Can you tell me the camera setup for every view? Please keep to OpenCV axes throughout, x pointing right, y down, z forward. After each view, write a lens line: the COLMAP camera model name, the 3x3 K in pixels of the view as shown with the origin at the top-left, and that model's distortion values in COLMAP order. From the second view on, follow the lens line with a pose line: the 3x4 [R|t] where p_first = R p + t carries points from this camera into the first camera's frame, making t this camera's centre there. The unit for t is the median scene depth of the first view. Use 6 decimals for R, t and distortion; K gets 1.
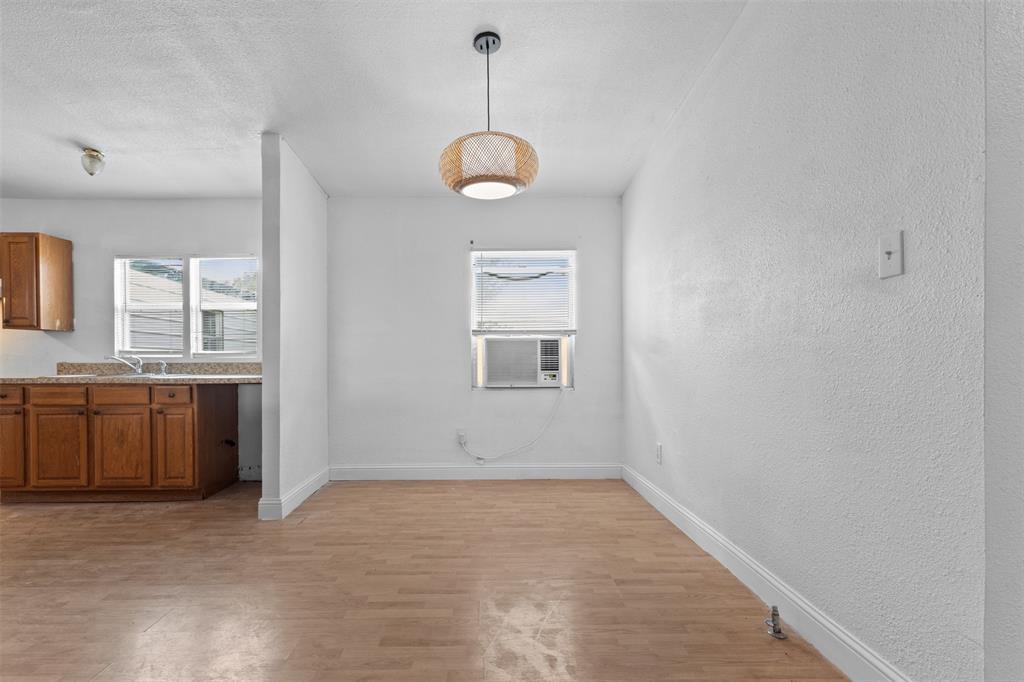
lens RADIAL K [[471.6, 0, 486.0], [0, 471.6, 361.6], [0, 0, 1]] dist [-0.001593, 0.001506]
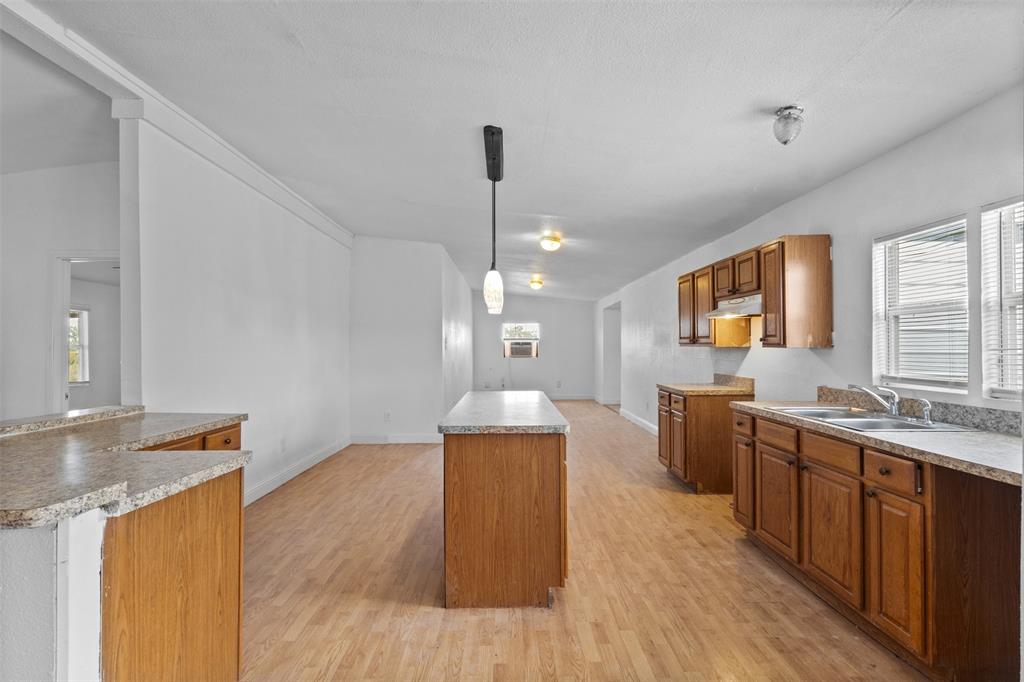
lens RADIAL K [[471.6, 0, 511.6], [0, 471.6, 343.2], [0, 0, 1]] dist [-0.001593, 0.001506]
pose [[-0.007529, -0.004707, -0.999961, -0.091405], [-0.009495, 0.999944, -0.004635, -0.069165], [0.999927, 0.009460, -0.007573, 0.514233]]
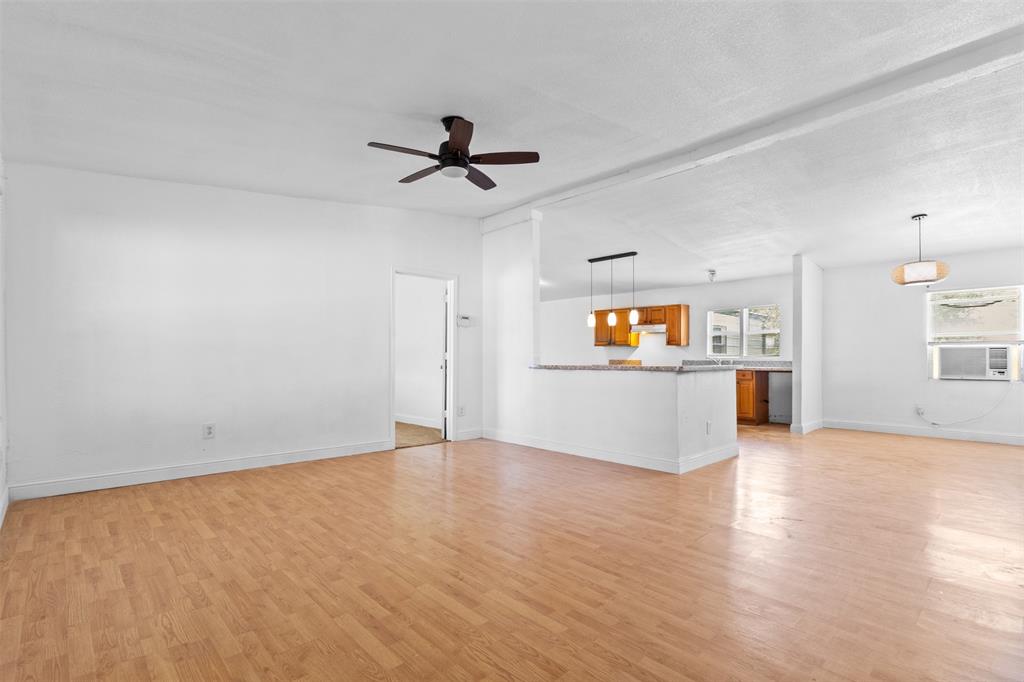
lens RADIAL K [[471.6, 0, 515.7], [0, 471.6, 351.6], [0, 0, 1]] dist [-0.001593, 0.001506]
pose [[0.676304, -0.002925, -0.736617, 0.218117], [-0.010658, 0.999849, -0.013756, 0.002407], [0.736546, 0.017154, 0.676170, -1.180211]]
